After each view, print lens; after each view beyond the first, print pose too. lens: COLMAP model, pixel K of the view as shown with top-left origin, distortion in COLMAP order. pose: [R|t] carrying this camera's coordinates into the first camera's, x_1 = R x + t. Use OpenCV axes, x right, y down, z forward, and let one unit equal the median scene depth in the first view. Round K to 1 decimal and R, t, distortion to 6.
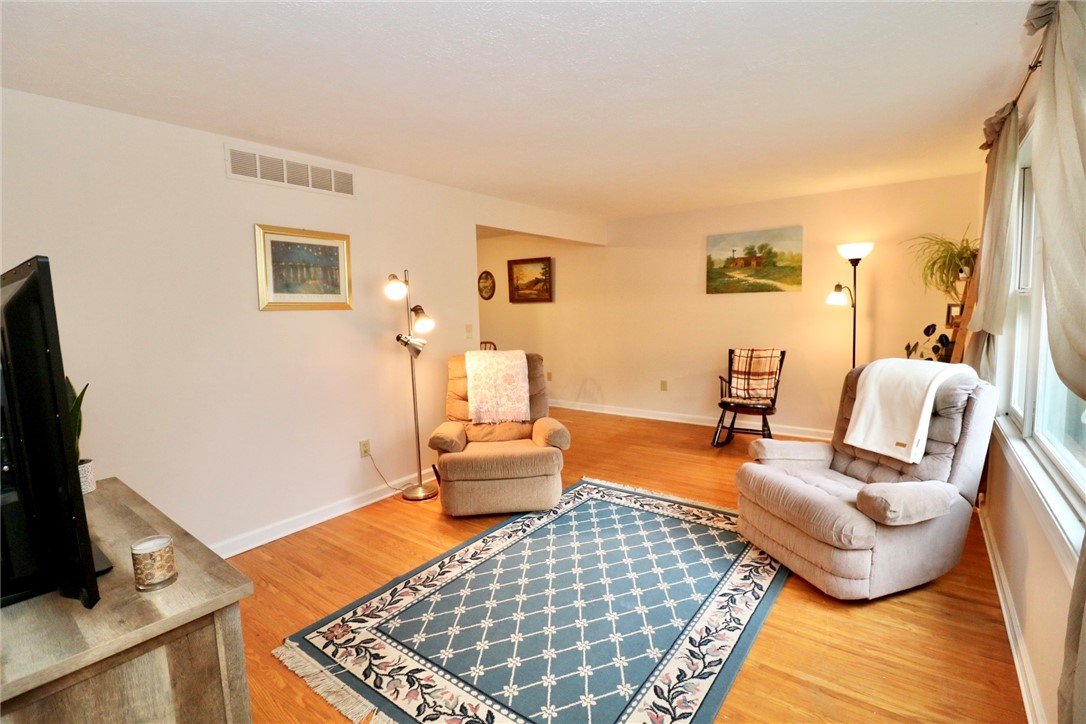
lens RADIAL K [[501.0, 0, 546.0], [0, 501.0, 351.7], [0, 0, 1]] dist [-0.002917, -0.011839]
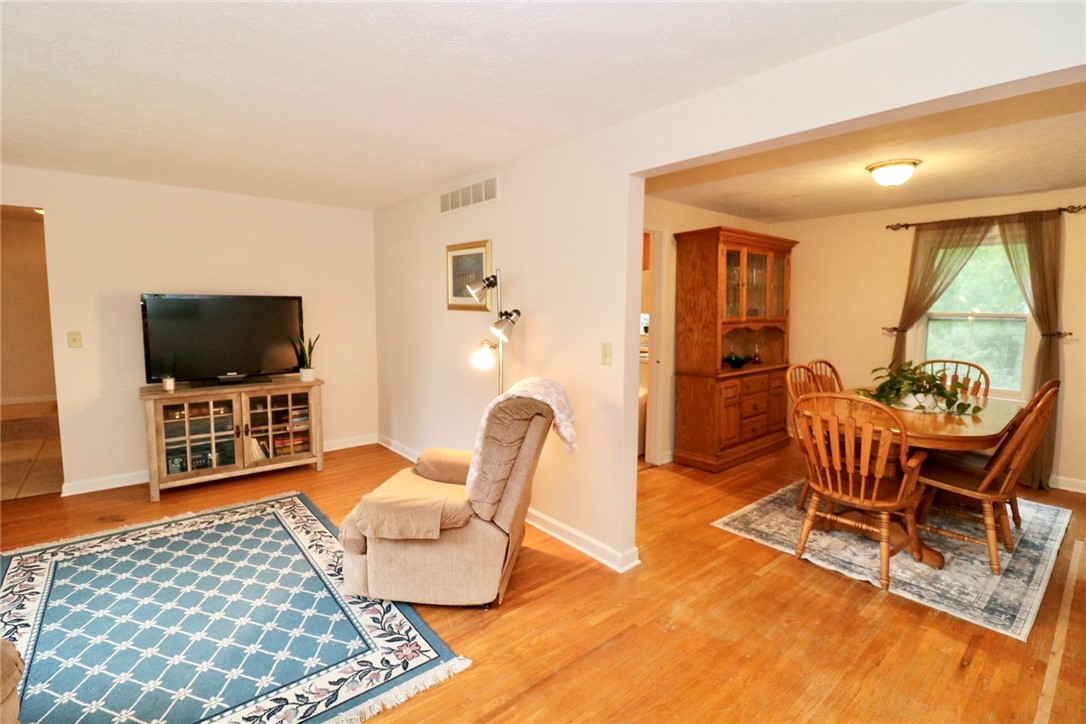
lens RADIAL K [[501.0, 0, 546.0], [0, 501.0, 351.7], [0, 0, 1]] dist [-0.002917, -0.011839]
pose [[-0.223503, 0.110473, -0.968422, 0.634162], [-0.092258, 0.986698, 0.133850, -0.161243], [0.970327, 0.119261, -0.210338, 1.427018]]
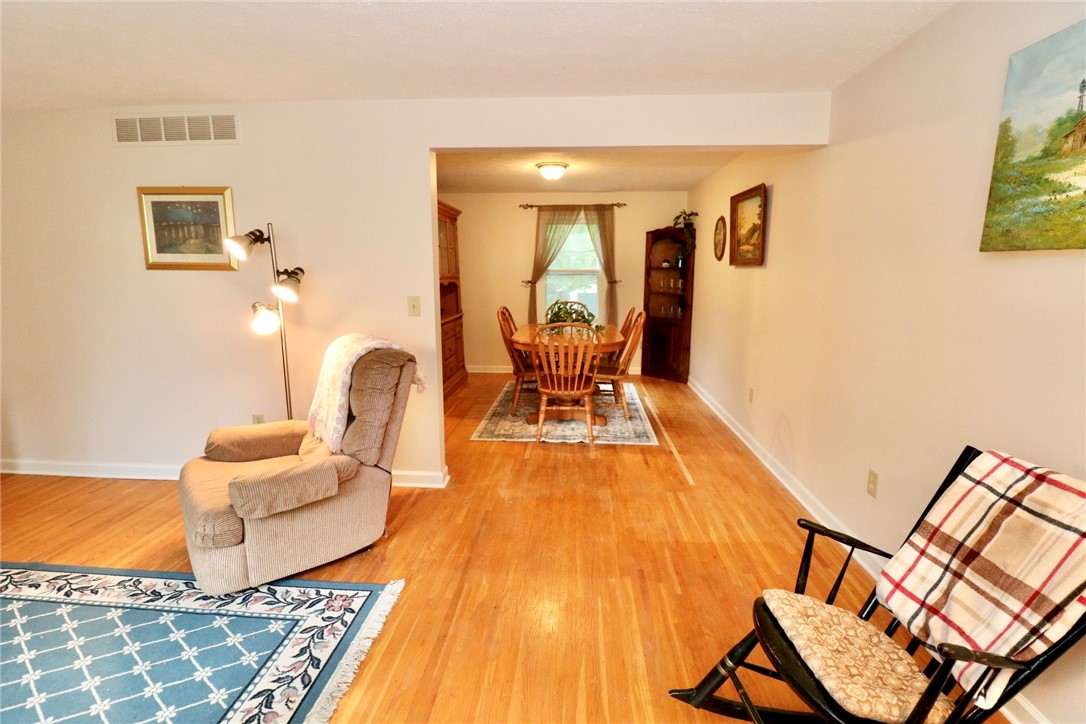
lens RADIAL K [[501.0, 0, 546.0], [0, 501.0, 351.7], [0, 0, 1]] dist [-0.002917, -0.011839]
pose [[0.551529, 0.160502, -0.818569, 0.731154], [-0.093013, 0.987028, 0.130863, -0.117148], [0.828954, 0.003963, 0.559303, 1.021884]]
